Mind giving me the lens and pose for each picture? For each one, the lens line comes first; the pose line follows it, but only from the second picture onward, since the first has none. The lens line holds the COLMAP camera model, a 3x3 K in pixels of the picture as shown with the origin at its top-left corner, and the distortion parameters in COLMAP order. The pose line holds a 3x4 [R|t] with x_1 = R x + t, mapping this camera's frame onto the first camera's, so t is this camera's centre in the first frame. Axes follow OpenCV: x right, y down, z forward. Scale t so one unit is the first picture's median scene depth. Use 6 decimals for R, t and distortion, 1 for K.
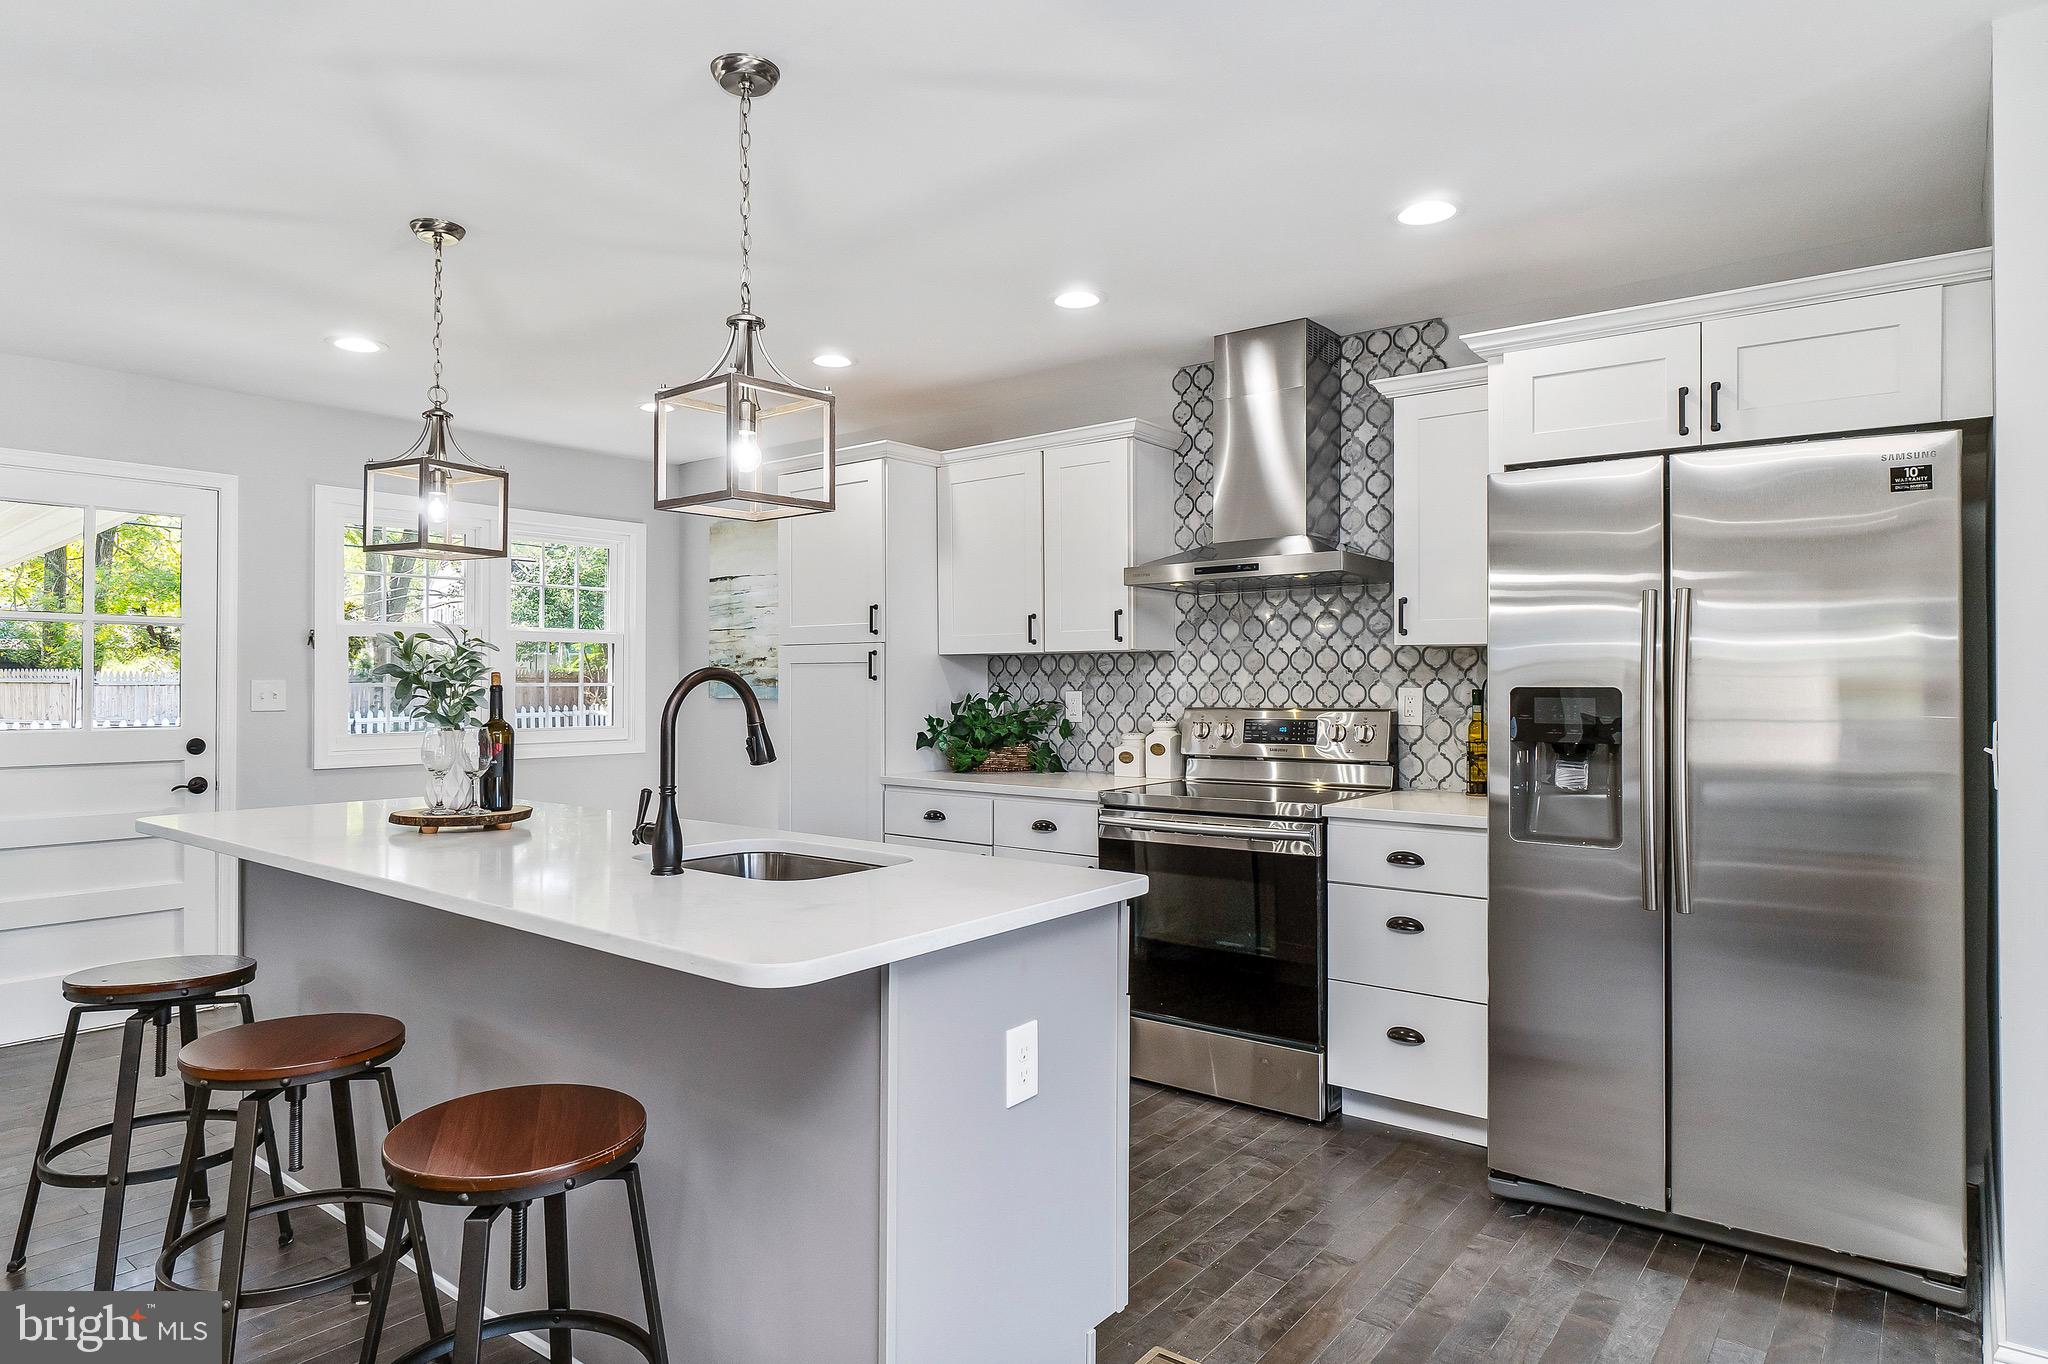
lens RADIAL K [[1186.7, 0, 1017.2], [0, 1186.7, 670.7], [0, 0, 1]] dist [-0.001129, 0.000430]
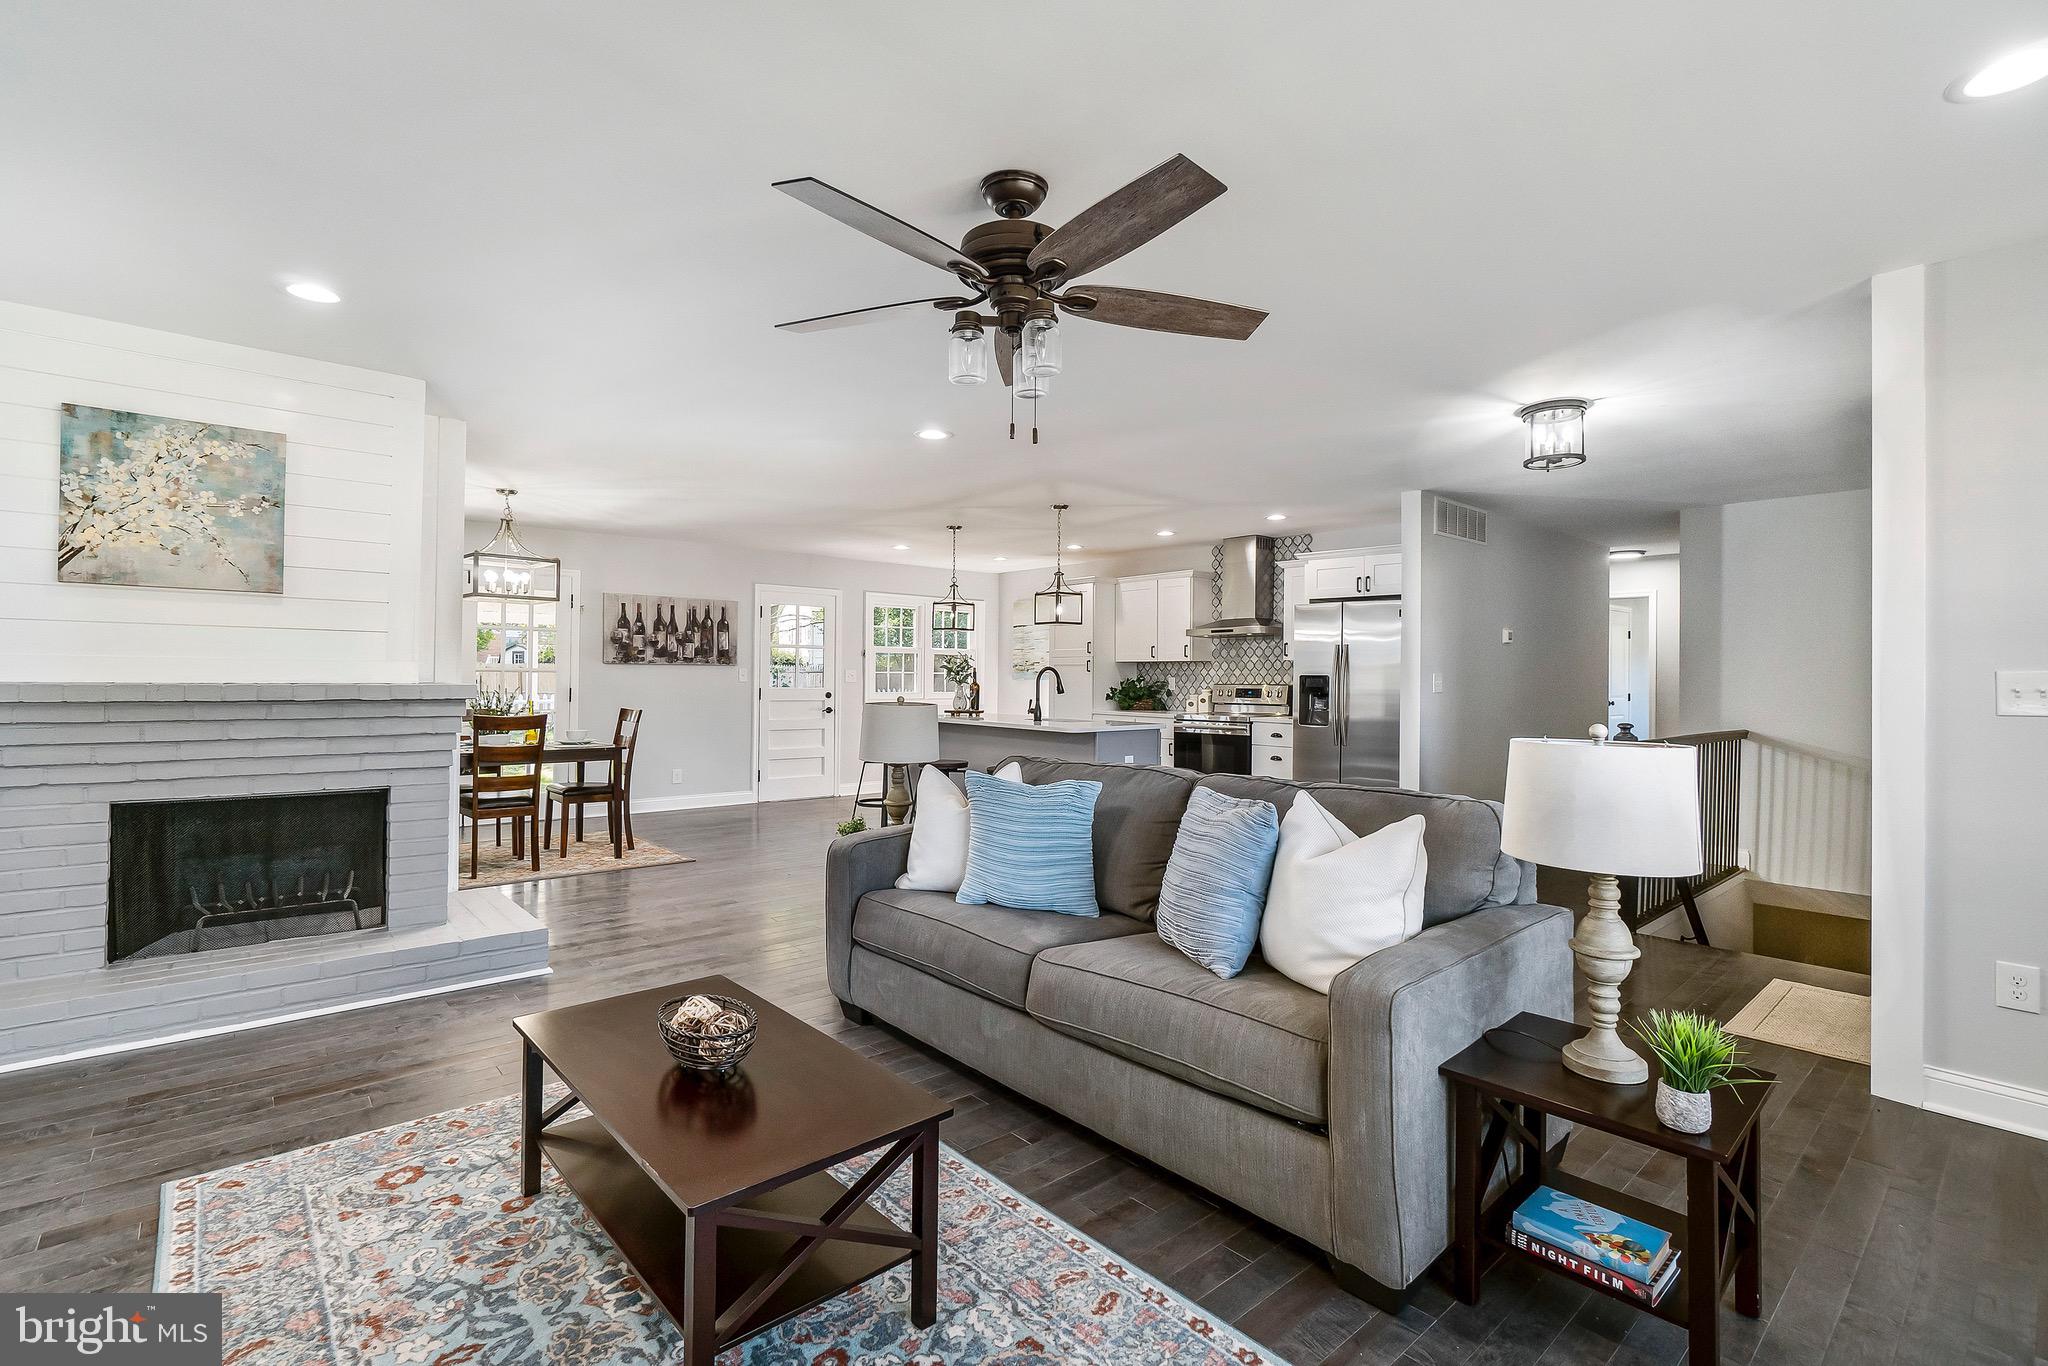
lens RADIAL K [[935.2, 0, 1009.8], [0, 935.2, 670.1], [0, 0, 1]] dist [-0.004008, 0.000741]
pose [[0.981469, 0.008181, -0.191446, 0.098969], [-0.007794, 0.999966, 0.002773, 0.000038], [0.191462, -0.001230, 0.981499, -1.028539]]
